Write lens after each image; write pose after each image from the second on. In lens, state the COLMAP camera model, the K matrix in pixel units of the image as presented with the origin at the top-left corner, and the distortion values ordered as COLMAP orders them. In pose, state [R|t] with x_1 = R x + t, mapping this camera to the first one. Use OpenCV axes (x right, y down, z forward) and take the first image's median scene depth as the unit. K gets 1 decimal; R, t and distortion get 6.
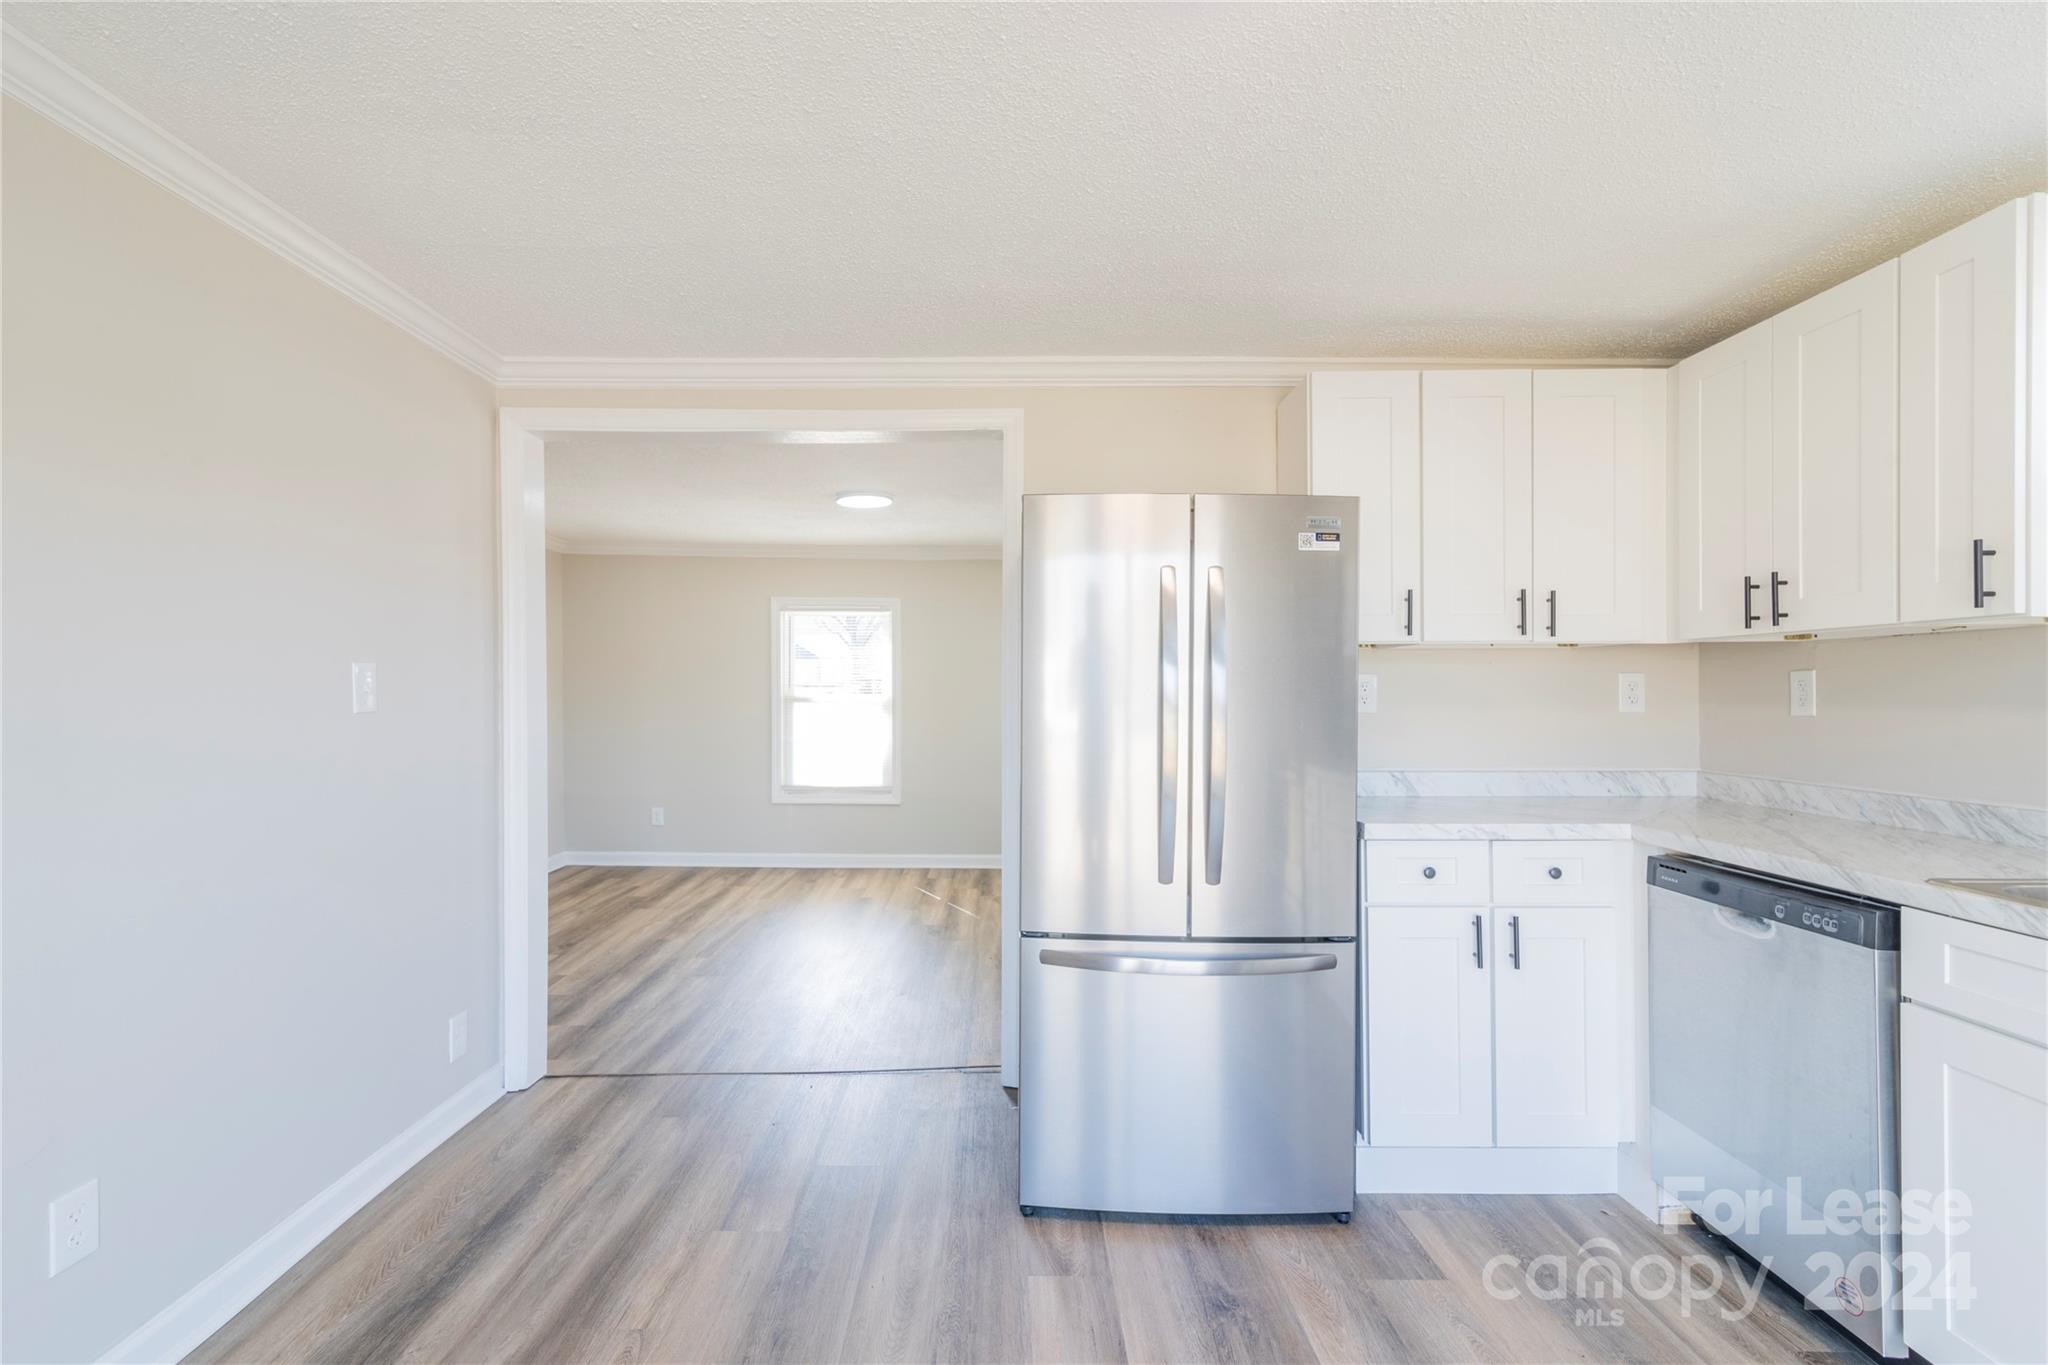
lens RADIAL K [[929.3, 0, 1015.9], [0, 929.3, 689.4], [0, 0, 1]] dist [0.009165, -0.002426]
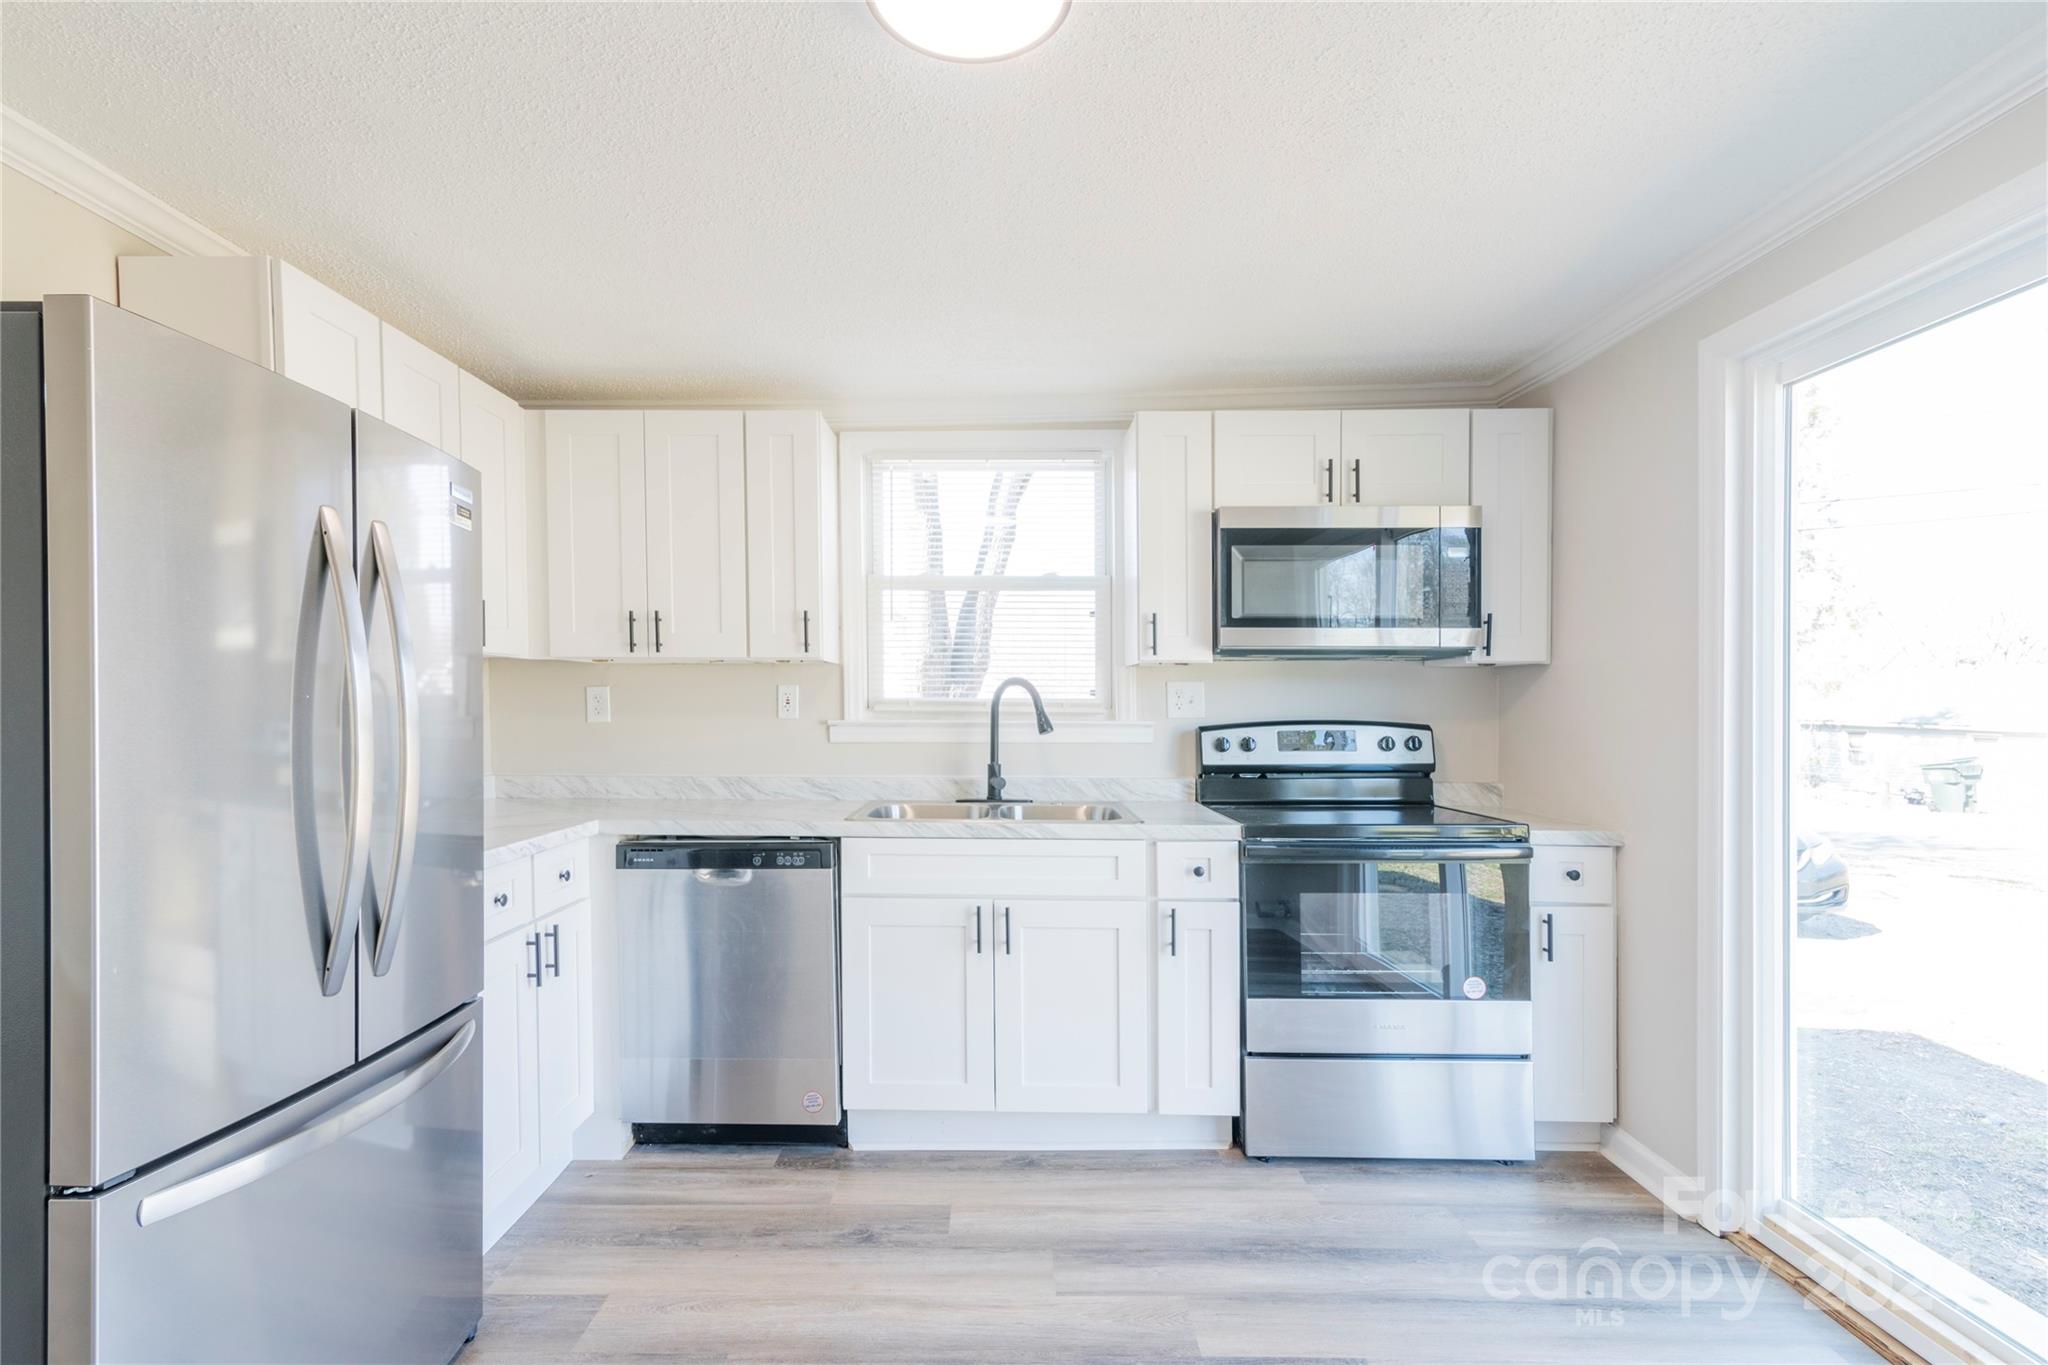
lens RADIAL K [[929.3, 0, 953.2], [0, 929.3, 714.6], [0, 0, 1]] dist [0.009165, -0.002426]
pose [[0.045339, -0.010914, 0.998912, -0.461061], [-0.002264, 0.999937, 0.011028, 0.002433], [-0.998969, -0.002761, 0.045311, 0.537583]]
